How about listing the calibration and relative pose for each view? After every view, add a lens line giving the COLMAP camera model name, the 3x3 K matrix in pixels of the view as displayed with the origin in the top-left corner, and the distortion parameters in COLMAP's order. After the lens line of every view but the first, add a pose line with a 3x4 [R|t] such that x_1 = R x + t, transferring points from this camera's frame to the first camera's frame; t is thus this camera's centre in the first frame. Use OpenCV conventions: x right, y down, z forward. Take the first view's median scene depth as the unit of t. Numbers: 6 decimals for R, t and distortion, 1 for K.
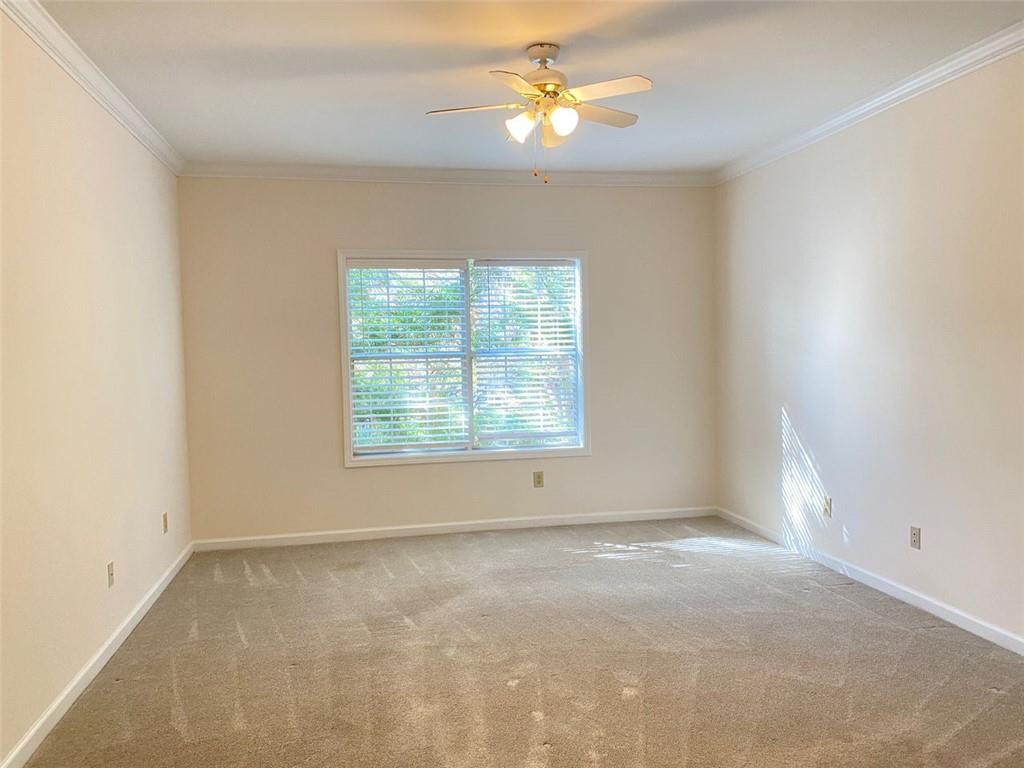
lens RADIAL K [[774.4, 0, 499.6], [0, 774.4, 384.6], [0, 0, 1]] dist [0.078877, -0.108981]
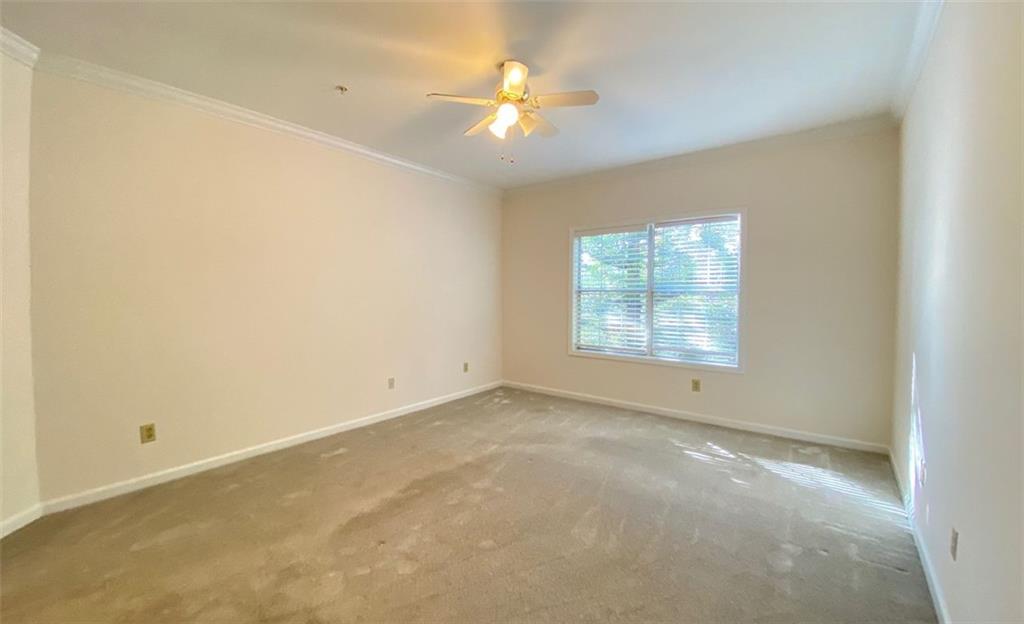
lens RADIAL K [[411.0, 0, 512.0], [0, 411.0, 303.7], [0, 0, 1]] dist [-0.001293, -0.000329]
pose [[0.656159, 0.038960, -0.753616, 0.379061], [-0.056544, 0.998397, 0.002382, 0.000147], [0.752501, 0.041049, 0.657310, 0.315062]]
